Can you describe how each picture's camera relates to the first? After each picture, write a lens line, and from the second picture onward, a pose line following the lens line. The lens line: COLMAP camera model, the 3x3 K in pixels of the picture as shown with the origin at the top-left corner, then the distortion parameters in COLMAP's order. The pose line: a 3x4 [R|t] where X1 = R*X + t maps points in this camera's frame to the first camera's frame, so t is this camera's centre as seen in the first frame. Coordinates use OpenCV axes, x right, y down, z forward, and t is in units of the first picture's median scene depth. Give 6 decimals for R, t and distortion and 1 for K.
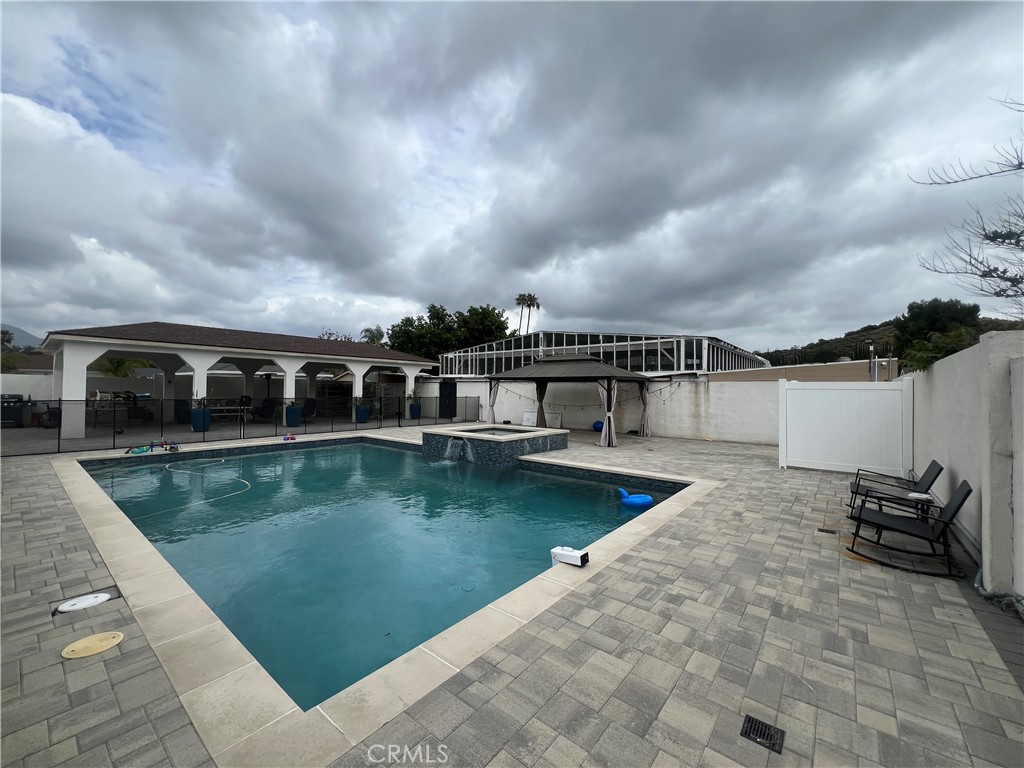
lens RADIAL K [[422.0, 0, 504.0], [0, 422.0, 383.1], [0, 0, 1]] dist [0.000317, 0.000023]
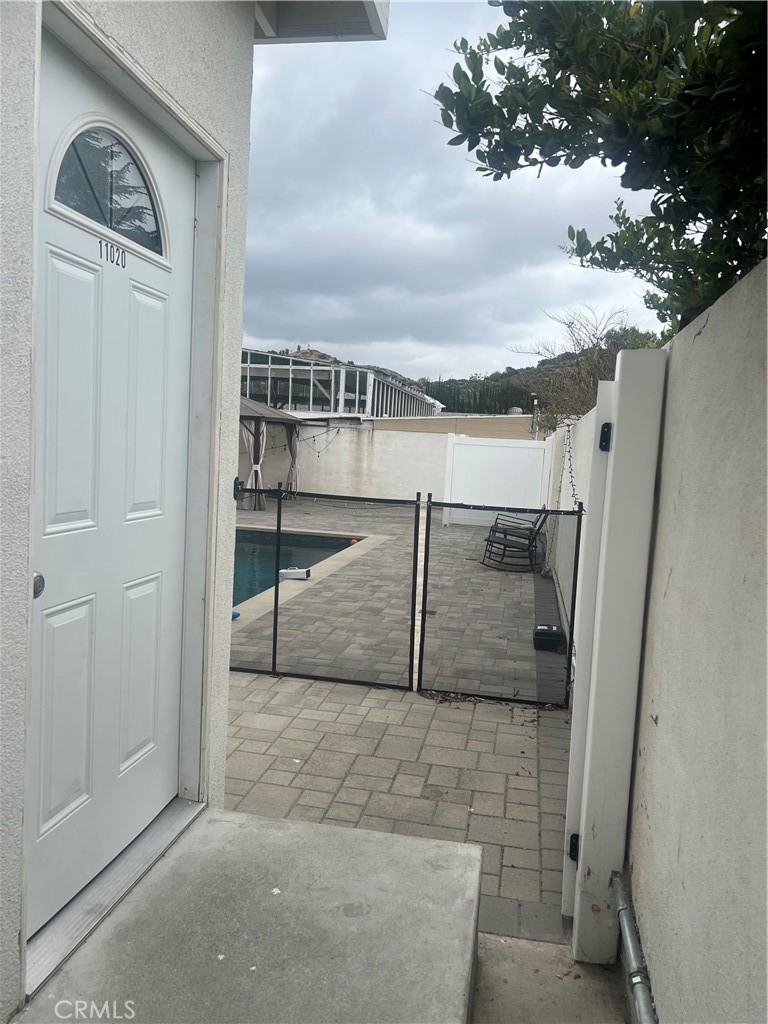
lens RADIAL K [[786.4, 0, 401.0], [0, 786.4, 515.9], [0, 0, 1]] dist [0.118186, -0.001349]
pose [[0.869308, -0.006412, 0.494228, -0.168059], [-0.054865, 0.992485, 0.109380, -0.006430], [-0.491215, -0.122201, 0.862423, -0.264281]]
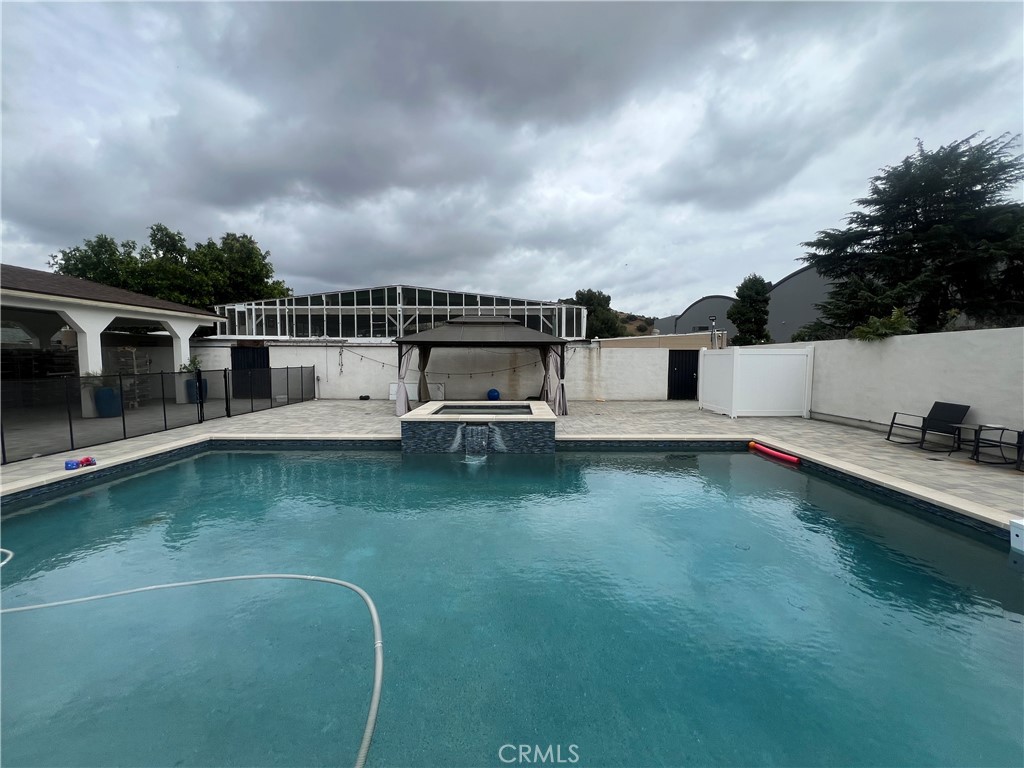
lens RADIAL K [[417.9, 0, 524.5], [0, 417.9, 394.9], [0, 0, 1]] dist [-0.001300, 0.000399]
pose [[0.764457, -0.067597, 0.641121, -0.325065], [-0.003344, 0.994058, 0.108797, 0.000505], [-0.644666, -0.085315, 0.759689, 0.251133]]
